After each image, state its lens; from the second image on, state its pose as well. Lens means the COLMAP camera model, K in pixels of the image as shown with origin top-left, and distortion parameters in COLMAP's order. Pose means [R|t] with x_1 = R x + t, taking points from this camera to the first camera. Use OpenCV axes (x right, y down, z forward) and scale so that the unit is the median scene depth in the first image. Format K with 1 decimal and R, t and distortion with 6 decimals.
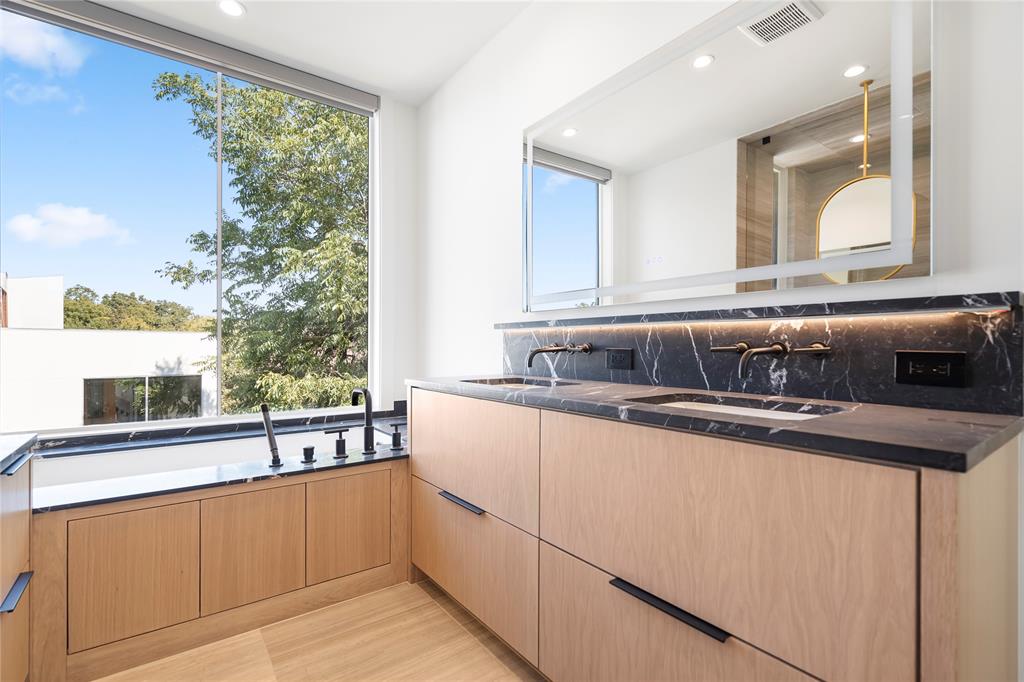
lens RADIAL K [[467.1, 0, 510.6], [0, 467.1, 345.1], [0, 0, 1]] dist [-0.001090, 0.000002]
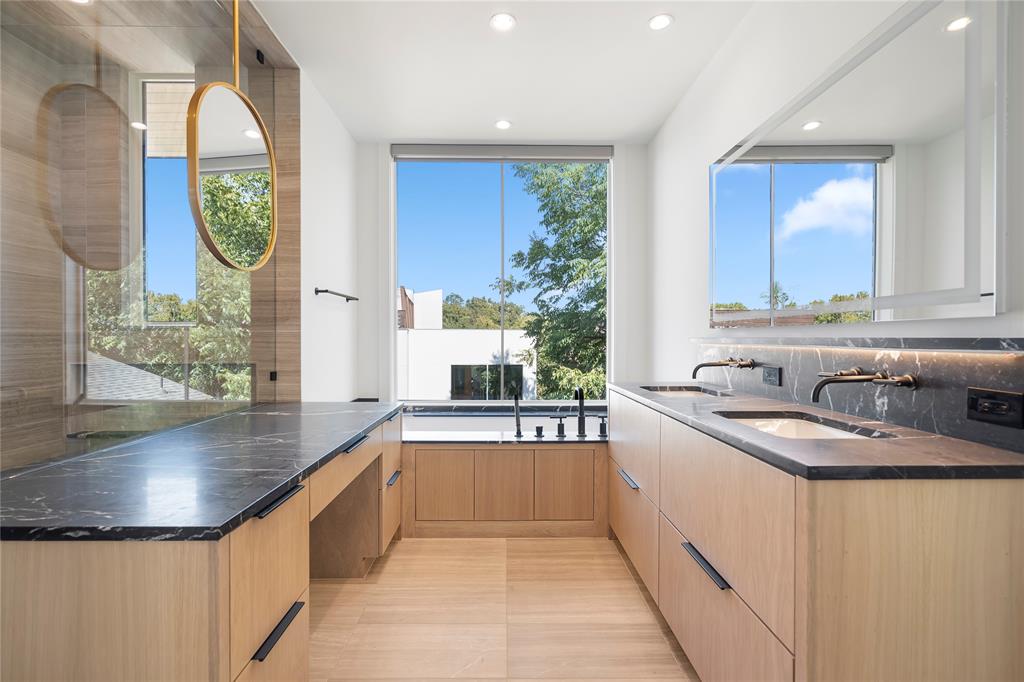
lens RADIAL K [[467.4, 0, 512.0], [0, 467.4, 341.0], [0, 0, 1]] dist [0.000547, 0.000226]
pose [[0.814215, 0.002119, -0.580560, 0.145781], [0.001107, 0.999986, 0.005202, -0.022790], [0.580563, -0.004878, 0.814201, -0.097659]]
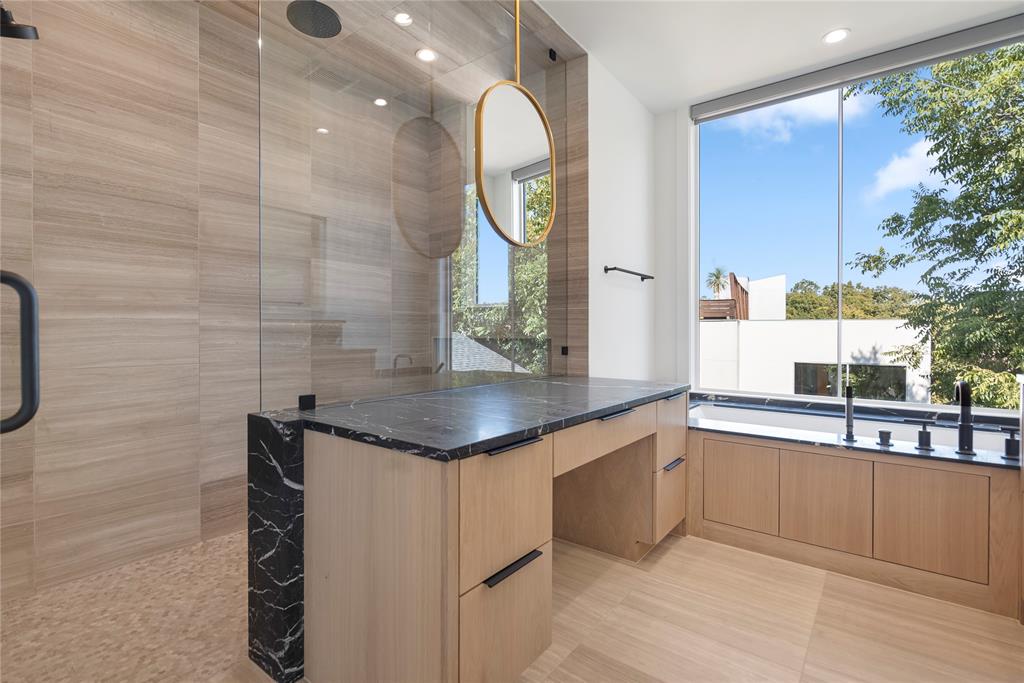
lens RADIAL K [[478.1, 0, 509.6], [0, 478.1, 335.6], [0, 0, 1]] dist [0.000216, 0.000891]
pose [[0.272883, 0.002784, -0.962043, 0.157288], [-0.000184, 0.999996, 0.002841, 0.001315], [0.962047, -0.000598, 0.272883, -0.041985]]
